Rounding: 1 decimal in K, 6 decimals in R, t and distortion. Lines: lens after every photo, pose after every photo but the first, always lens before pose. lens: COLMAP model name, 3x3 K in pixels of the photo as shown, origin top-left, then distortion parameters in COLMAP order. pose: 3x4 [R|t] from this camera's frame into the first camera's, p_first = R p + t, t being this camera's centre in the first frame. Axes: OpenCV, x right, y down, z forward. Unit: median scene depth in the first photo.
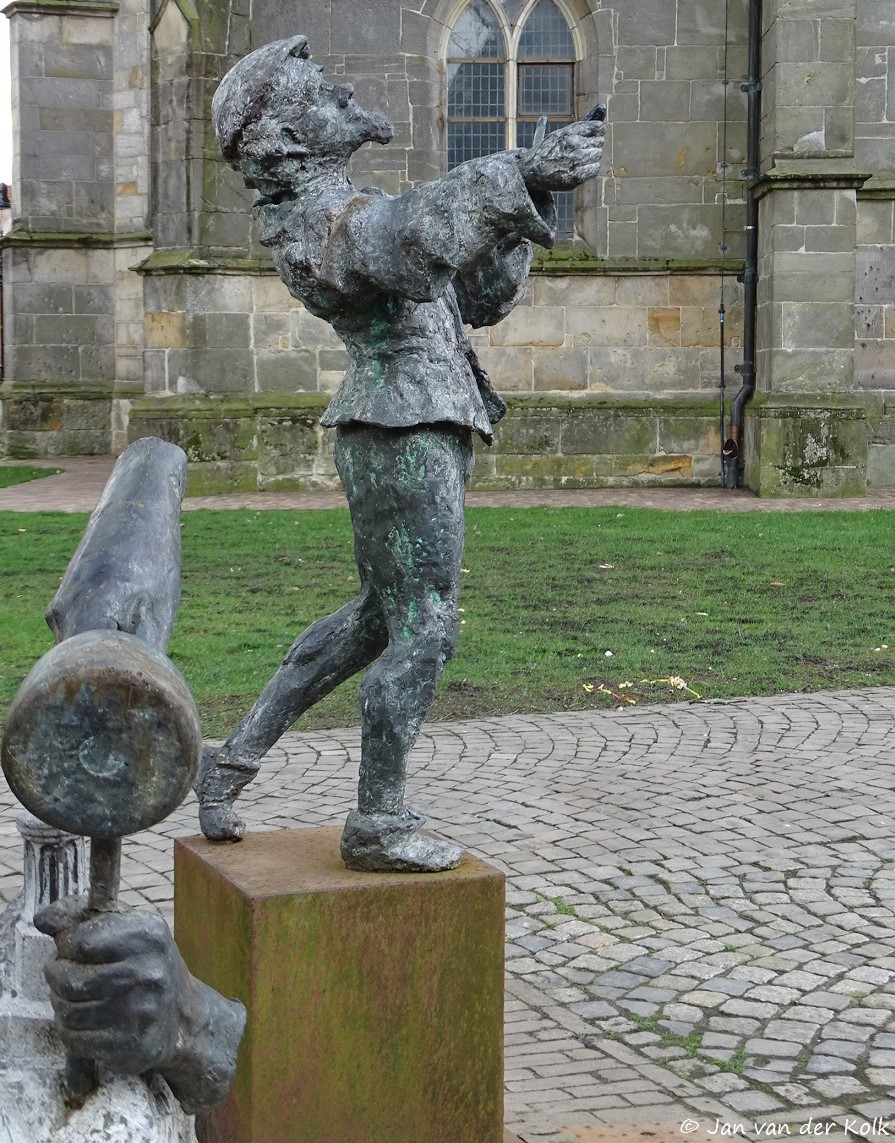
lens RADIAL K [[2108.1, 0, 441.3], [0, 2108.1, 563.9], [0, 0, 1]] dist [-0.002765, 0.000000]
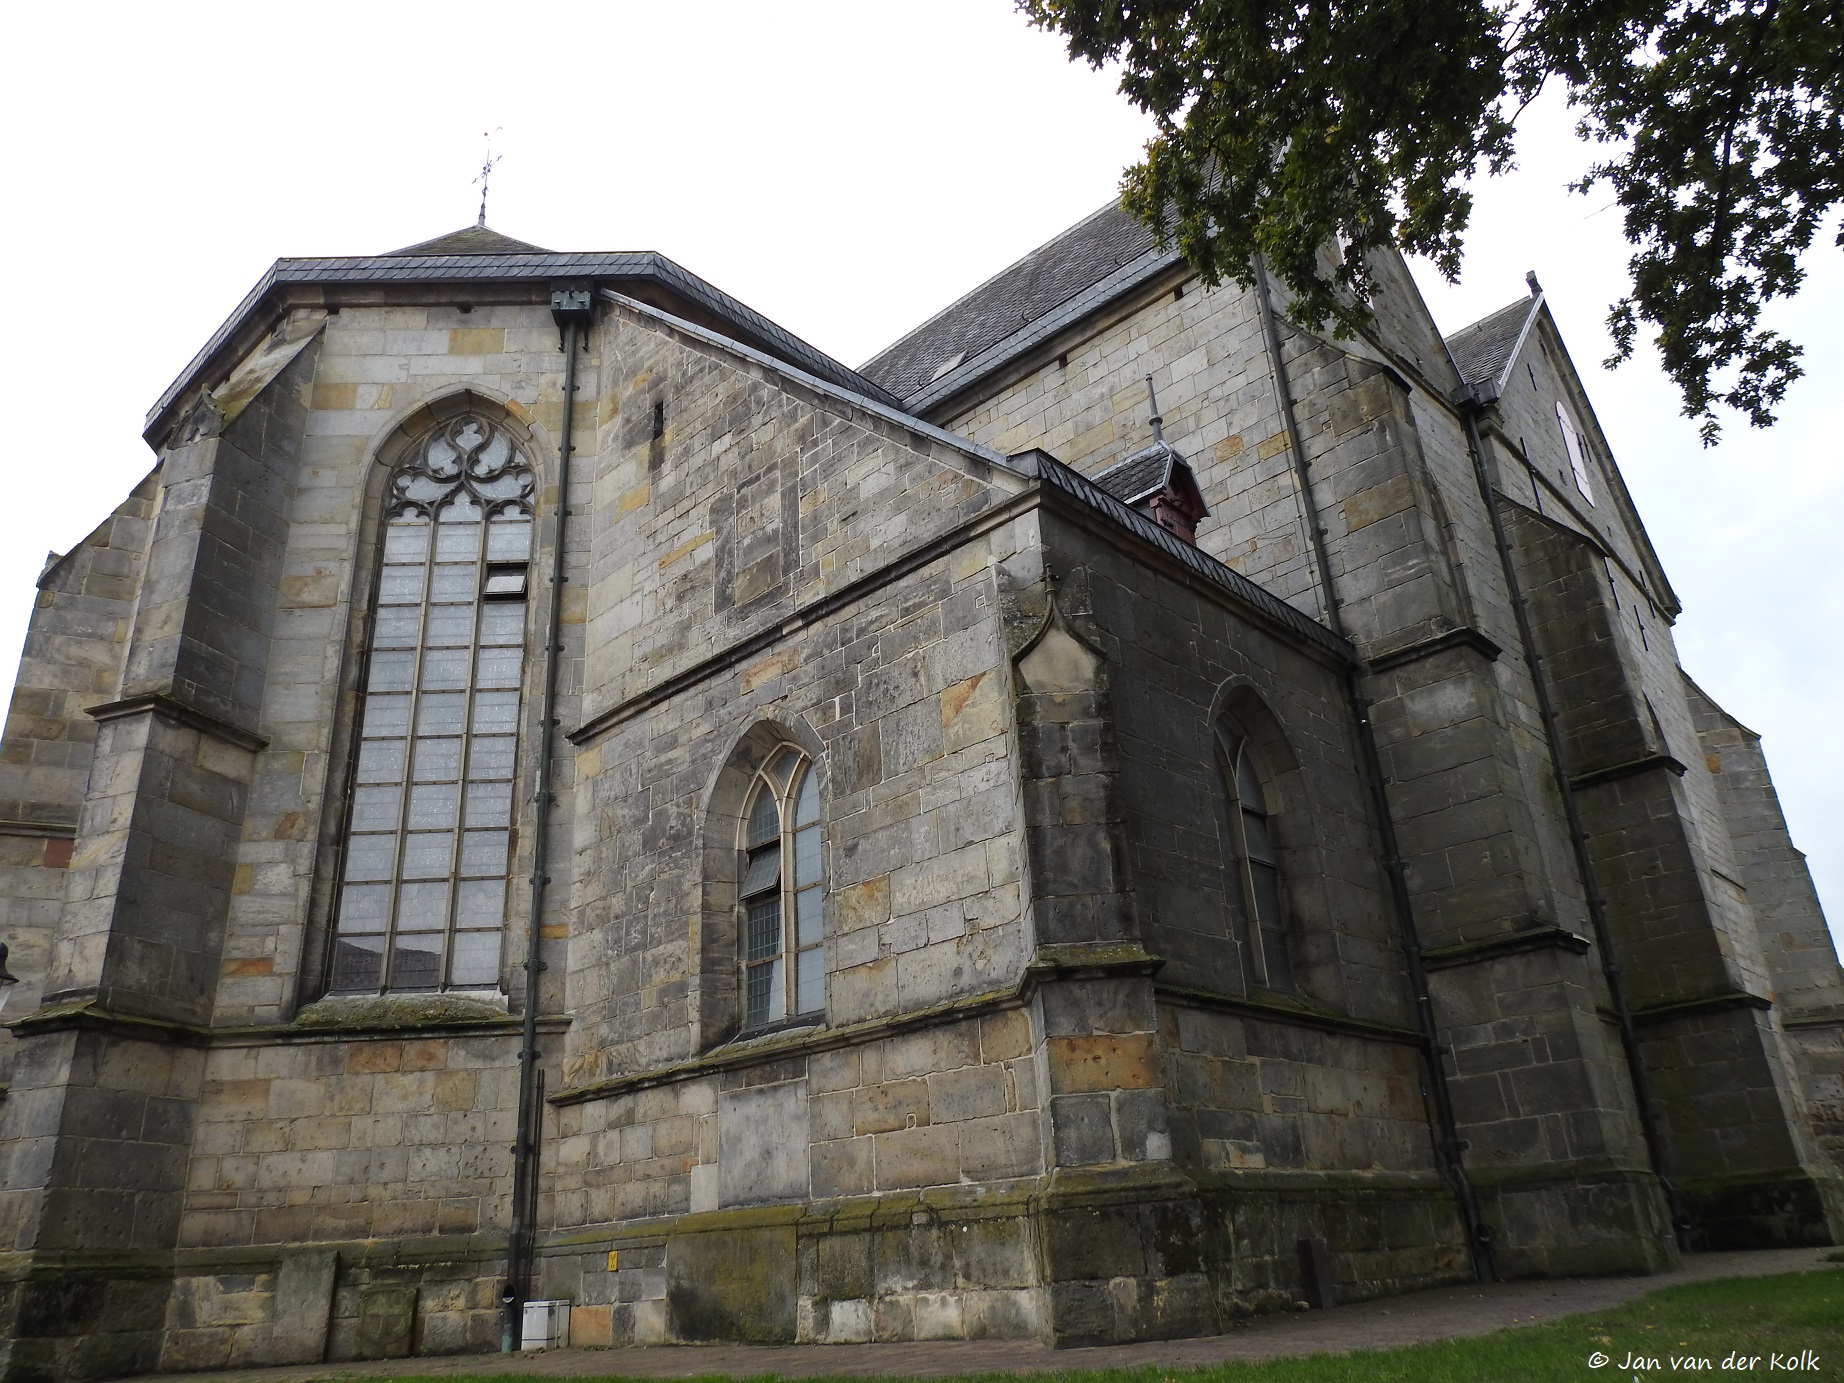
lens RADIAL K [[1326.4, 0, 914.9], [0, 1326.4, 676.2], [0, 0, 1]] dist [-0.009757, 0.000878]
pose [[0.670127, 0.274185, 0.689748, -0.510880], [0.125108, 0.874251, -0.469077, -0.030894], [-0.731627, 0.400634, 0.551556, 0.801339]]
